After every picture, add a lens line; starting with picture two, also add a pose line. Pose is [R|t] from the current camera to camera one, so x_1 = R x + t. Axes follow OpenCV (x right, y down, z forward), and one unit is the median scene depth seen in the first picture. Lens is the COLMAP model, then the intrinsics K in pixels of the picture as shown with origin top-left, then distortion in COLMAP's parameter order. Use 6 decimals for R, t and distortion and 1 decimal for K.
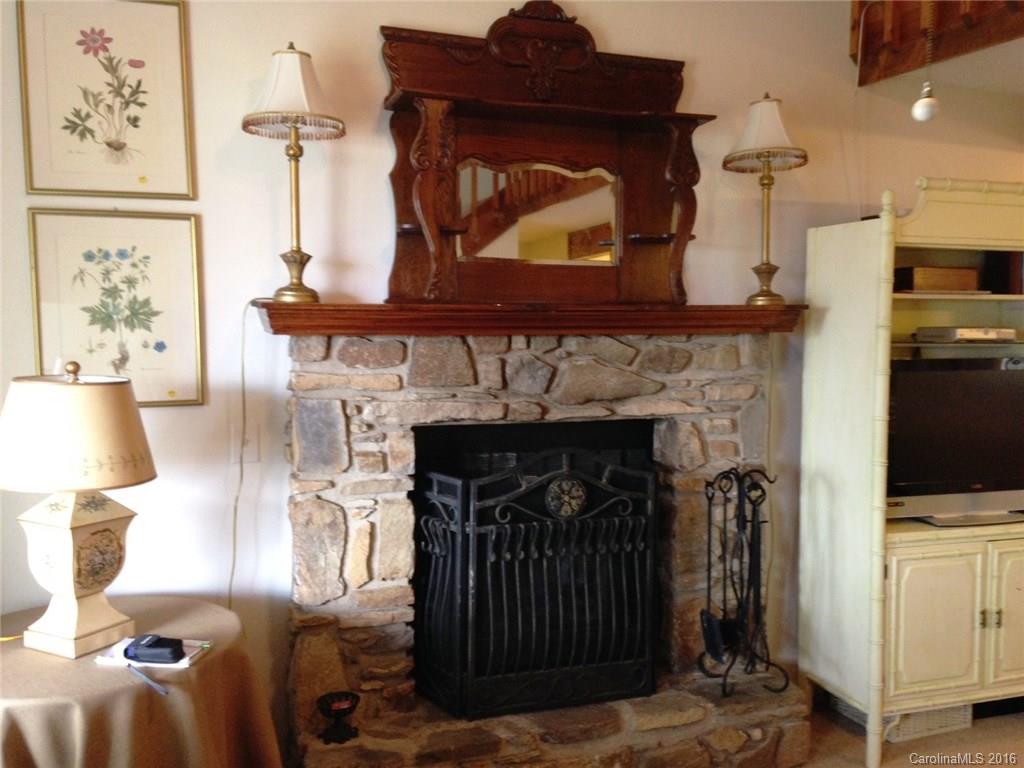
lens RADIAL K [[930.8, 0, 519.8], [0, 930.8, 377.5], [0, 0, 1]] dist [0.091010, 0.000000]
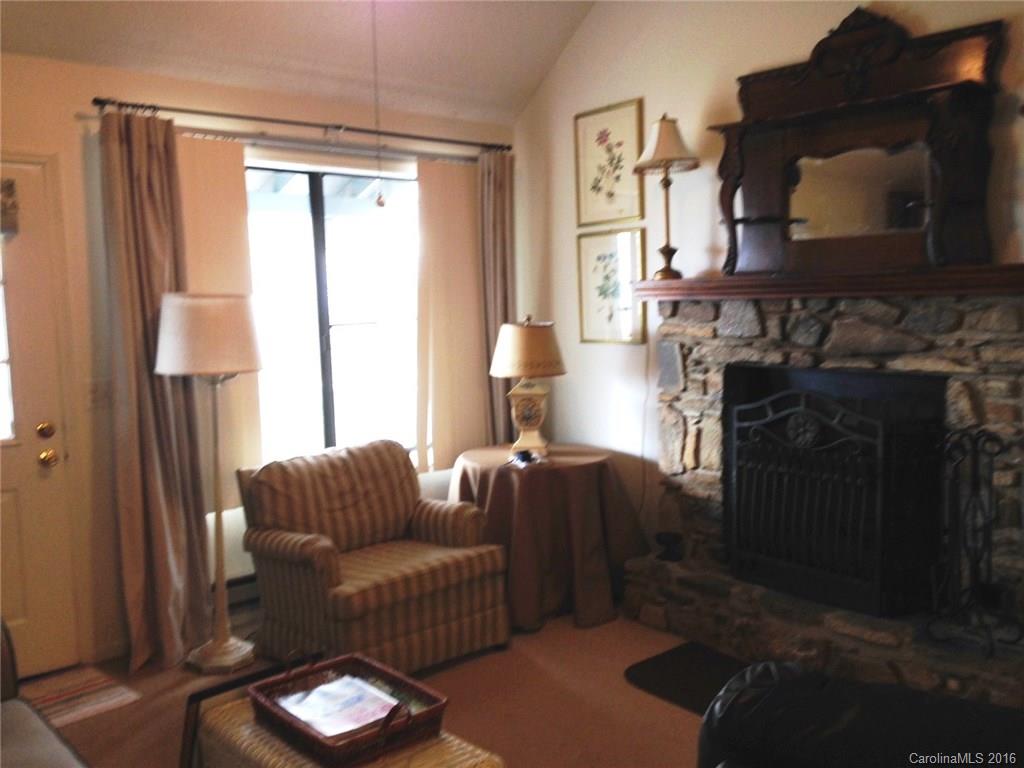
lens RADIAL K [[930.8, 0, 511.1], [0, 930.8, 388.2], [0, 0, 1]] dist [0.091010, 0.000000]
pose [[0.369467, 0.079008, -0.925879, 1.078948], [-0.035465, 0.996852, 0.070913, -0.001156], [0.928567, 0.006636, 0.371106, 0.178716]]
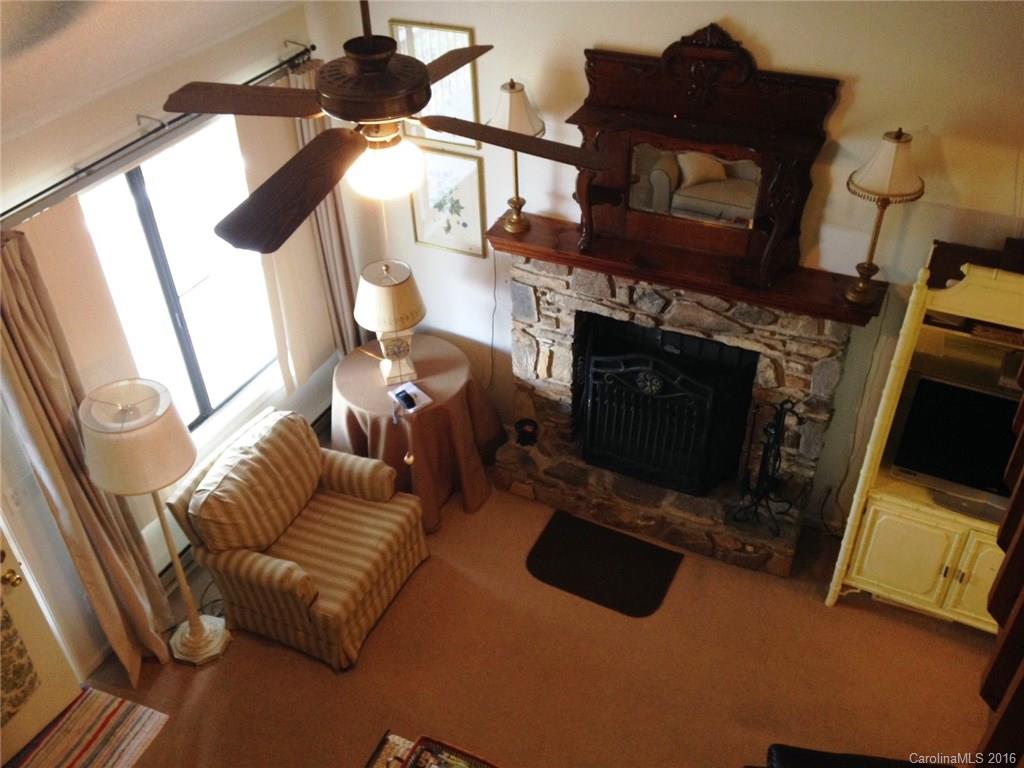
lens RADIAL K [[930.8, 0, 508.4], [0, 930.8, 378.8], [0, 0, 1]] dist [0.091010, 0.000000]
pose [[0.695712, 0.418127, -0.584085, 0.815062], [-0.020044, 0.824109, 0.566077, -0.776881], [0.718041, -0.382119, 0.581723, -0.085581]]
